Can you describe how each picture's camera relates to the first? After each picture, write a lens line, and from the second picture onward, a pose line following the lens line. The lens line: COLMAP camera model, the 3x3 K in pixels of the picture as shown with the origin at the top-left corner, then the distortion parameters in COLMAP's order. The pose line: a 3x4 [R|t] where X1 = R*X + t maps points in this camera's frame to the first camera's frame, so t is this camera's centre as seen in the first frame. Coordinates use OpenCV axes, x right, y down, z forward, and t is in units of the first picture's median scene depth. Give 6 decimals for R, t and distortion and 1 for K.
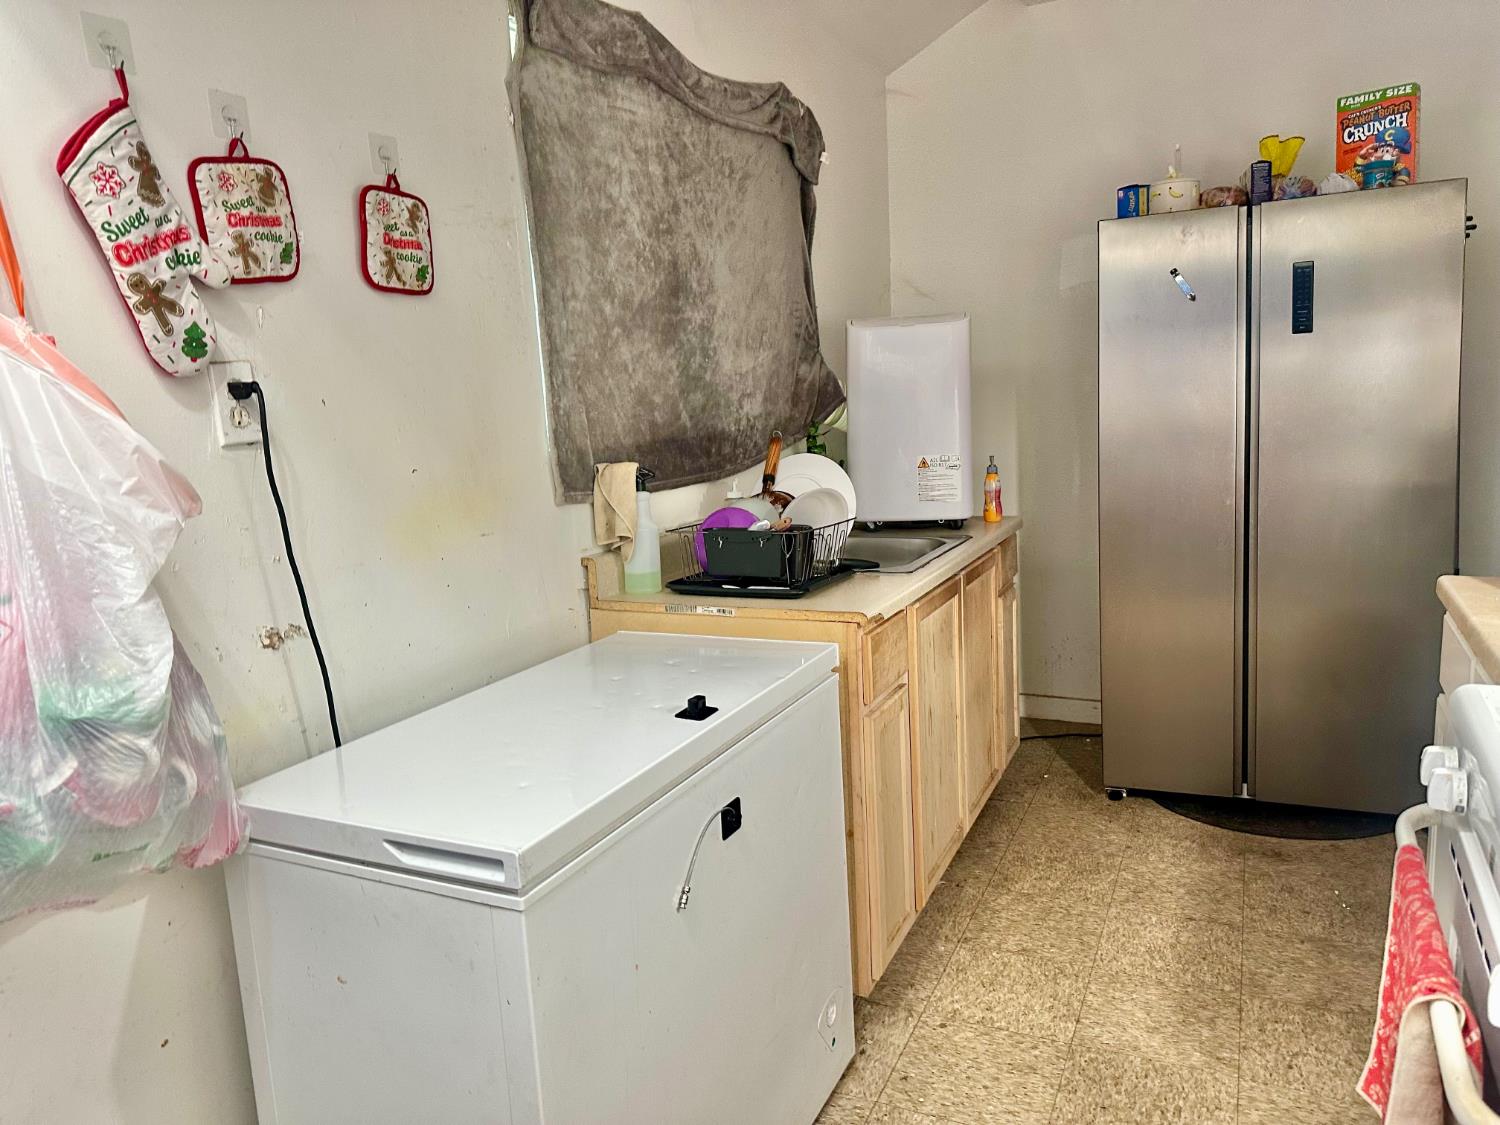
lens RADIAL K [[1055.3, 0, 749.4], [0, 1055.3, 563.3], [0, 0, 1]] dist [-0.003028, -0.002946]
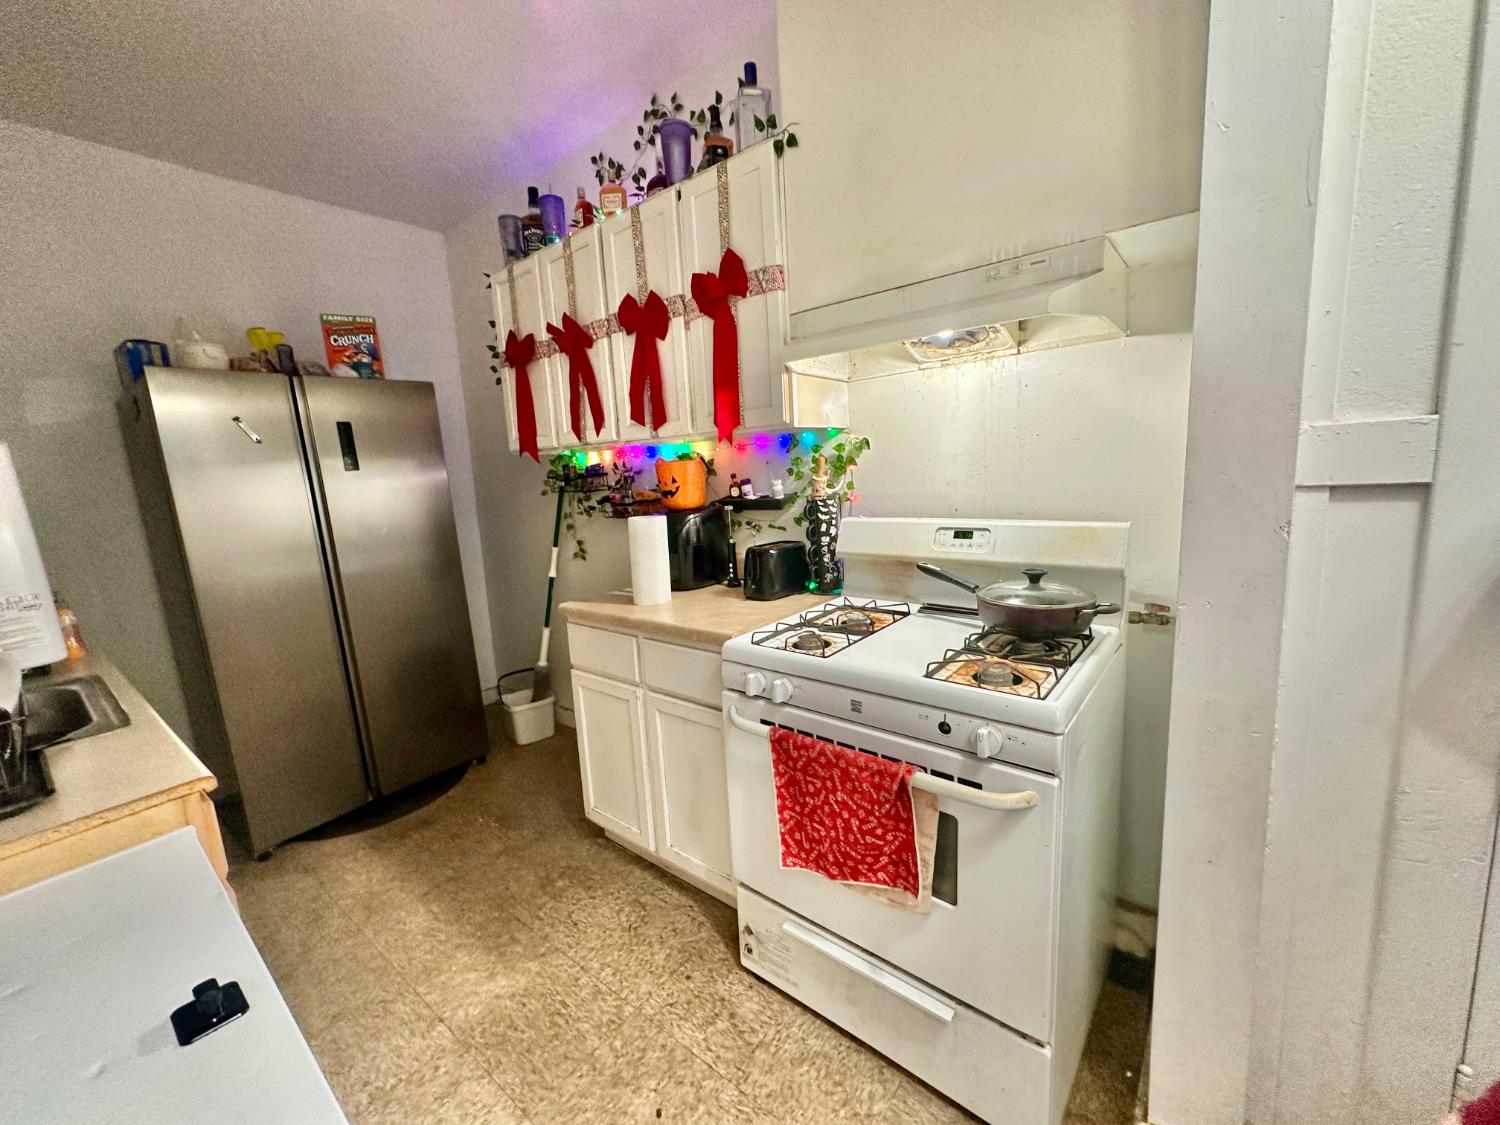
lens RADIAL K [[605.5, 0, 749.5], [0, 605.5, 557.0], [0, 0, 1]] dist [0.000207, -0.000263]
pose [[0.223574, -0.109765, 0.968487, -0.212359], [0.205330, 0.976644, 0.063289, -0.053150], [-0.952814, 0.184709, 0.240890, 0.377904]]
